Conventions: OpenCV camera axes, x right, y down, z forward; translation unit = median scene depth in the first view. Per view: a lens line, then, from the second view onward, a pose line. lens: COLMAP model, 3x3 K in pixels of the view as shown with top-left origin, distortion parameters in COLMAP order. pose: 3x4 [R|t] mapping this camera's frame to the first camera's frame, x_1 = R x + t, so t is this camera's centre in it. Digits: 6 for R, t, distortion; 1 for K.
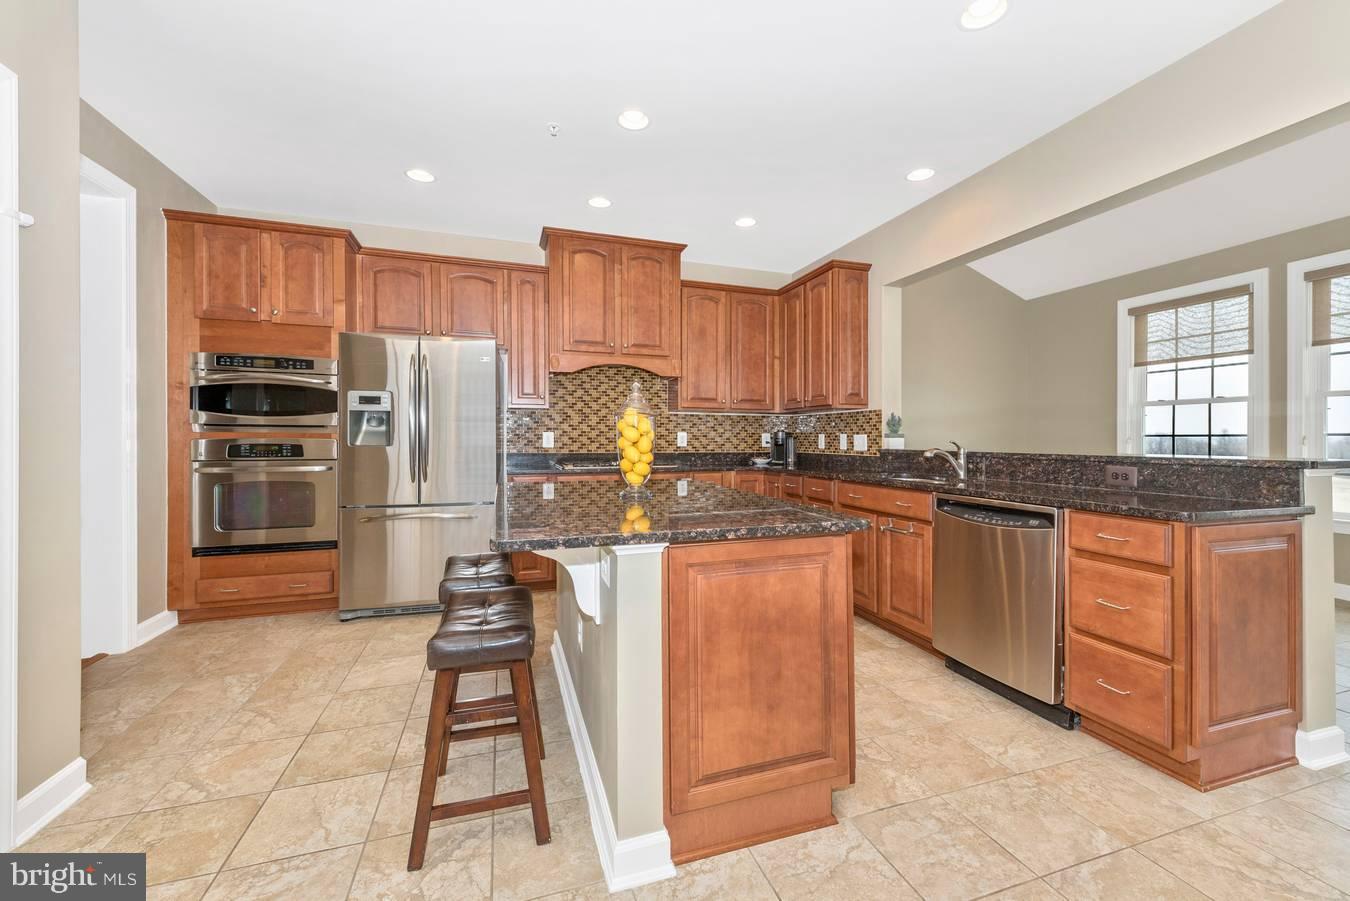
lens RADIAL K [[534.0, 0, 677.1], [0, 534.0, 442.3], [0, 0, 1]] dist [0.011260, -0.002291]
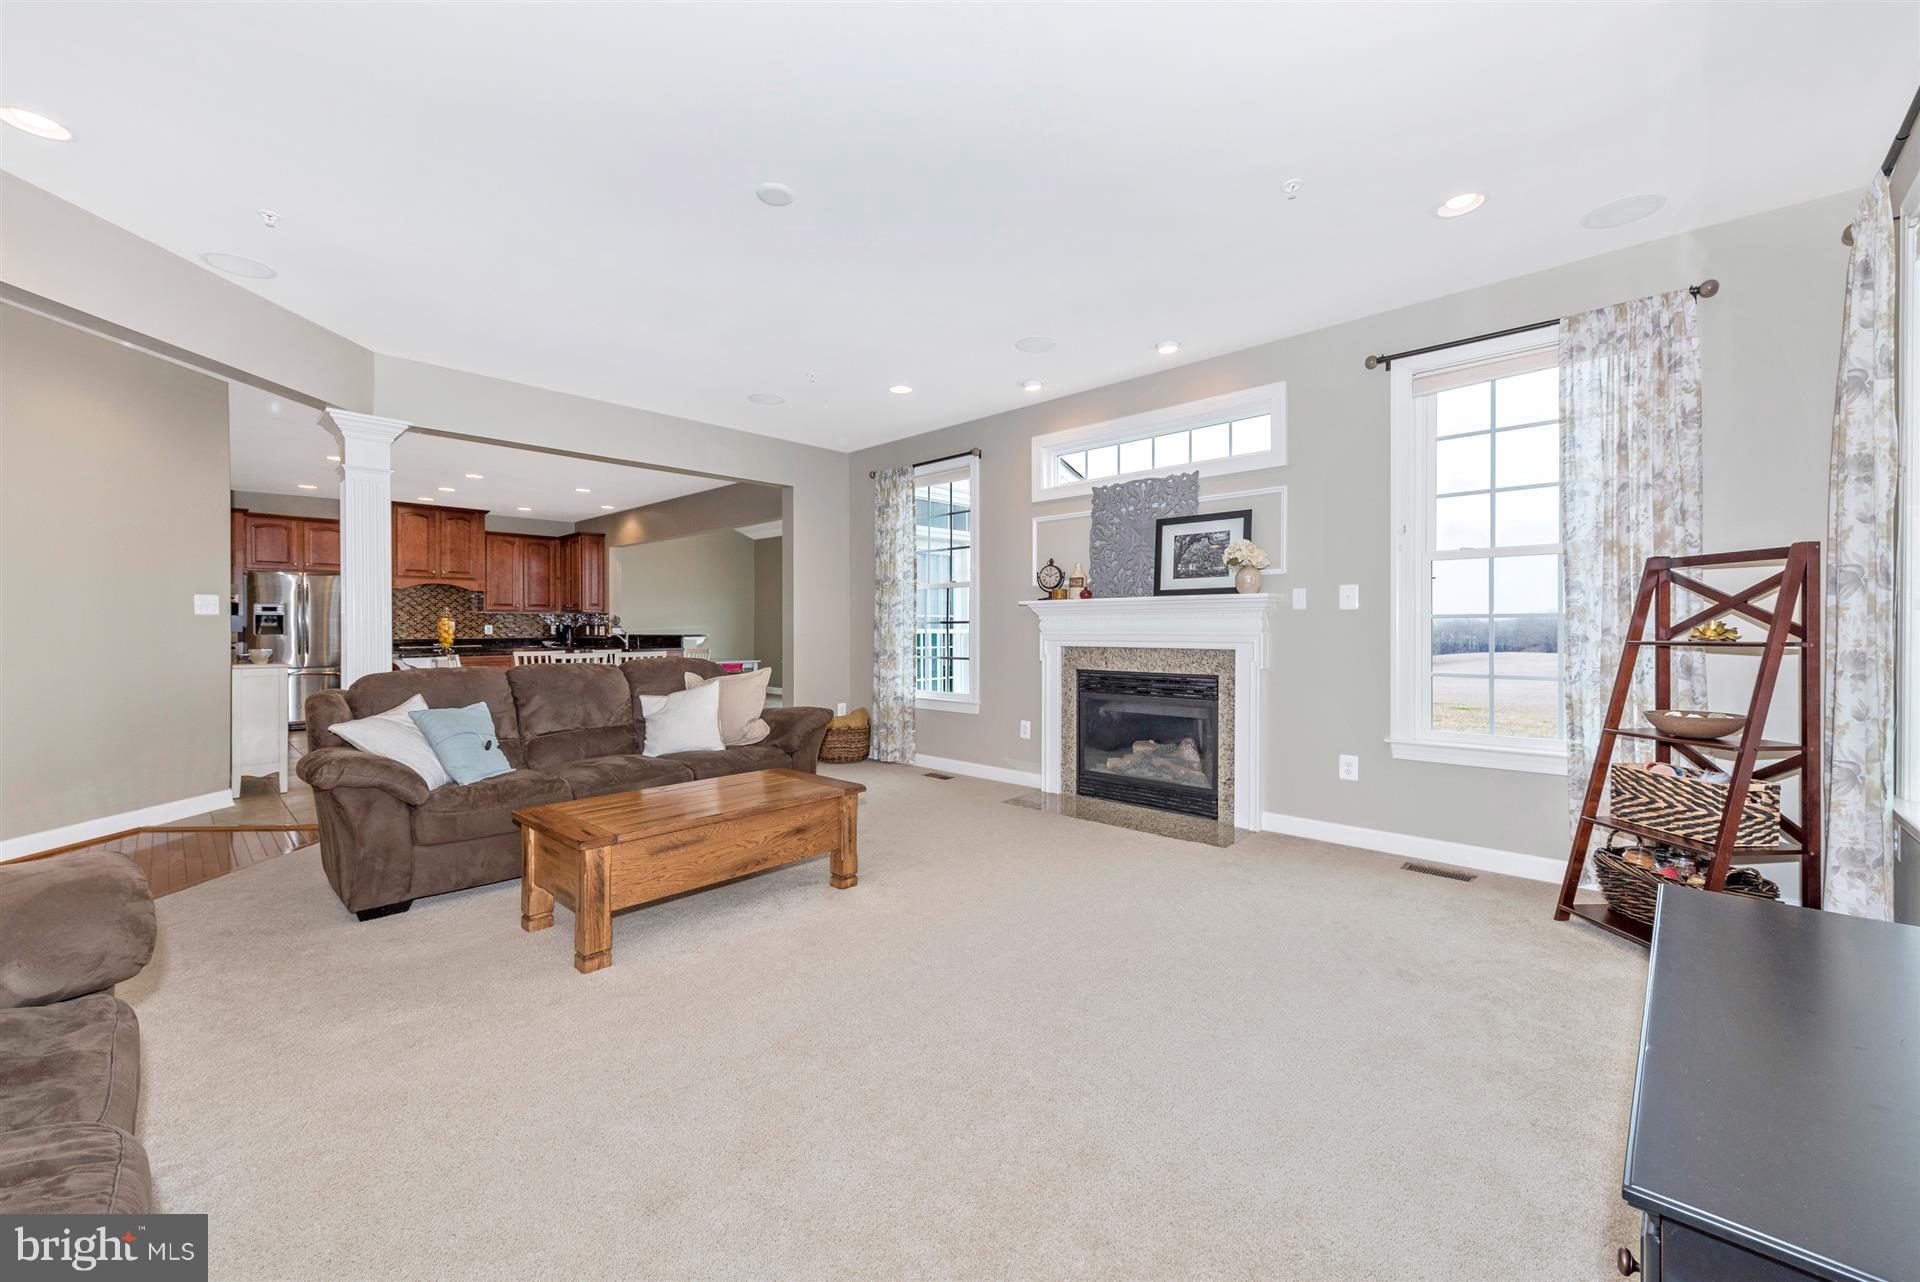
lens RADIAL K [[759.4, 0, 953.9], [0, 759.4, 630.4], [0, 0, 1]] dist [0.011260, -0.002291]
pose [[0.883218, -0.006348, 0.468920, 0.229850], [0.007746, 0.999969, -0.001052, 0.012654], [-0.468899, 0.004561, 0.883240, -2.211254]]
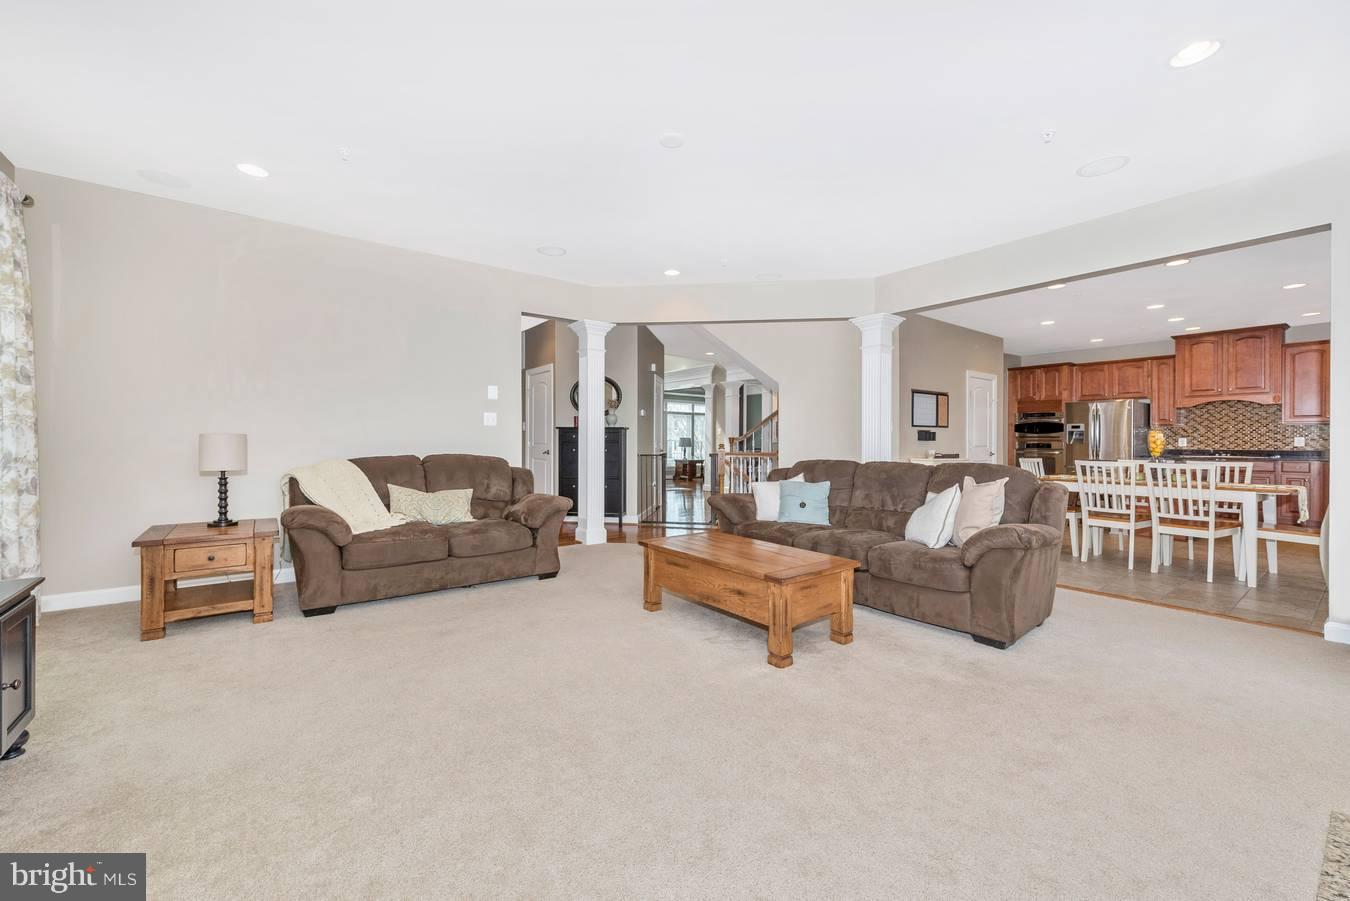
lens RADIAL K [[534.0, 0, 671.7], [0, 534.0, 443.3], [0, 0, 1]] dist [0.011260, -0.002291]
pose [[0.314561, -0.000957, -0.949237, 1.266369], [-0.007538, 0.999965, -0.003506, 0.024808], [0.949207, 0.008258, 0.314543, -1.662864]]
